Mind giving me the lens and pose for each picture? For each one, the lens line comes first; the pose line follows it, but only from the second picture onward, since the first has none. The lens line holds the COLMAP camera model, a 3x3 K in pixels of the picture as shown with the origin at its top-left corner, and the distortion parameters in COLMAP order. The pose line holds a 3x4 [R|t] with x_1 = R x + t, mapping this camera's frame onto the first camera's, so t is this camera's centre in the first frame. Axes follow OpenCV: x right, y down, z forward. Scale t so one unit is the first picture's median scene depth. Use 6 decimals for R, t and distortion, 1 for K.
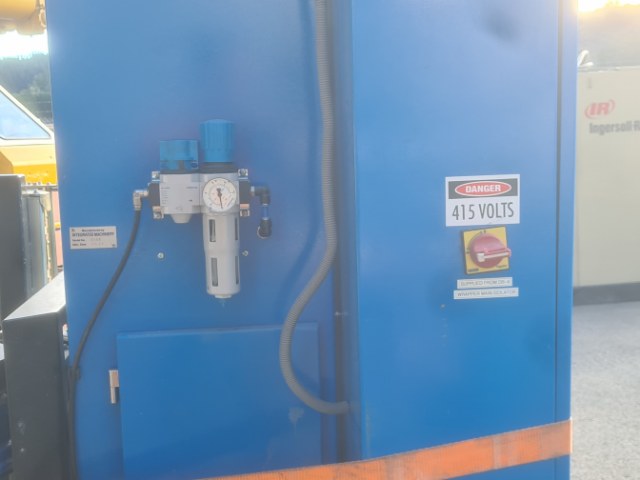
lens RADIAL K [[865.3, 0, 320.0], [0, 865.3, 240.0], [0, 0, 1]] dist [0.046030, -0.008869]
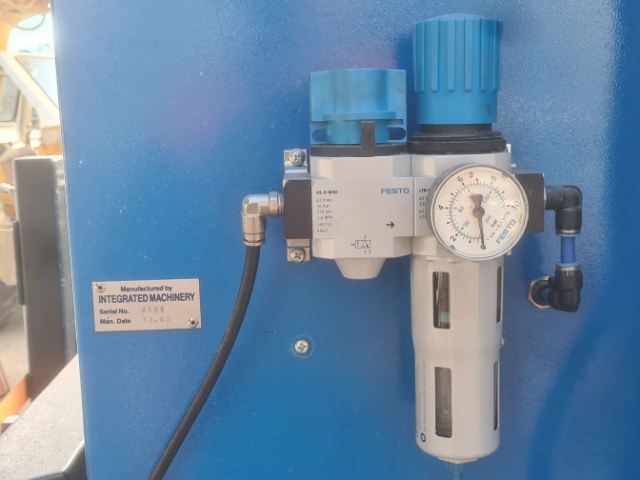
lens RADIAL K [[865.3, 0, 320.0], [0, 865.3, 240.0], [0, 0, 1]] dist [0.046030, -0.008869]
pose [[0.996665, 0.006217, -0.081369, -0.146537], [-0.004439, 0.999748, 0.022011, -0.046132], [0.081485, -0.021576, 0.996441, 0.601722]]
